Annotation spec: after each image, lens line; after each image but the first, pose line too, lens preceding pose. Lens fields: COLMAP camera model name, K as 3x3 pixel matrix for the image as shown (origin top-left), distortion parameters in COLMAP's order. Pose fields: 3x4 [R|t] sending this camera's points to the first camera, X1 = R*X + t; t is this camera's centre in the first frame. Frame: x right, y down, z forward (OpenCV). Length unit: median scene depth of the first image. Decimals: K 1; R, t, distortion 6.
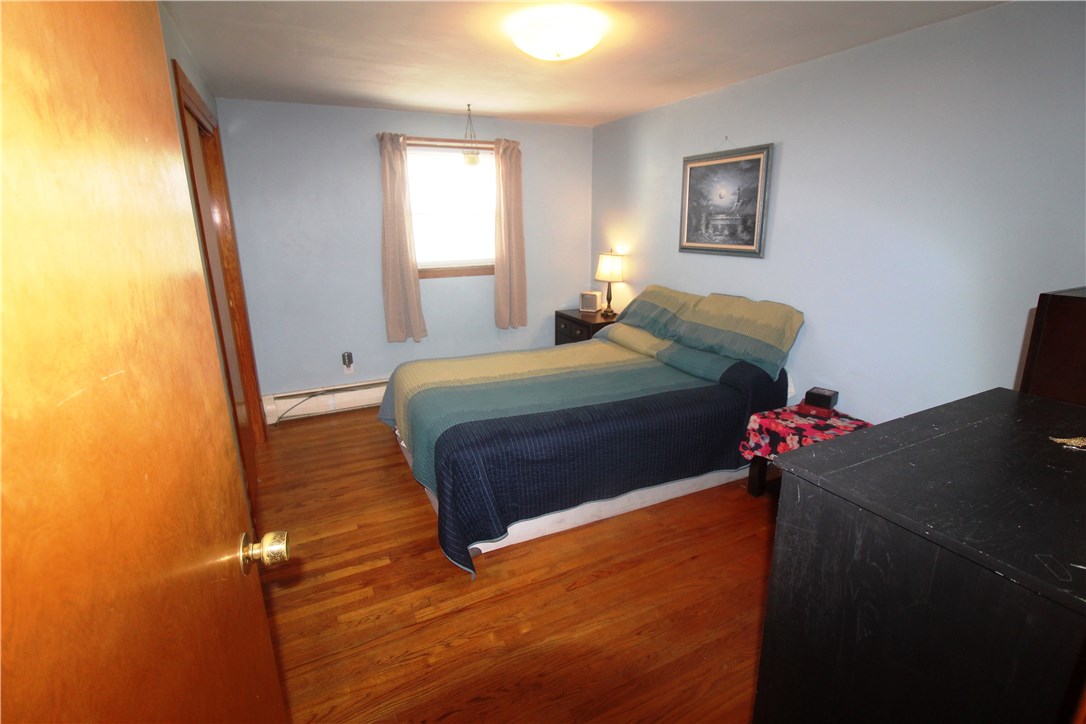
lens RADIAL K [[504.9, 0, 543.4], [0, 504.9, 357.6], [0, 0, 1]] dist [-0.001233, -0.011109]
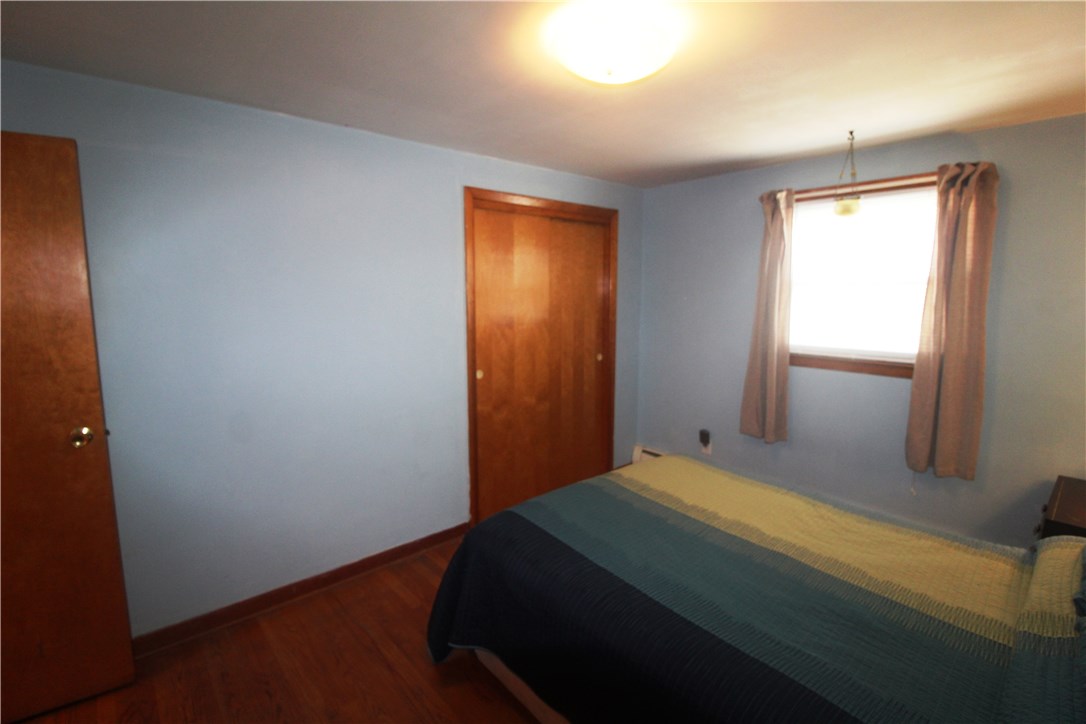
lens RADIAL K [[504.9, 0, 543.4], [0, 504.9, 357.6], [0, 0, 1]] dist [-0.001233, -0.011109]
pose [[0.265316, 0.138261, -0.954197, 0.395327], [-0.256069, 0.964227, 0.068514, -0.125461], [0.929535, 0.226162, 0.291229, 0.423292]]
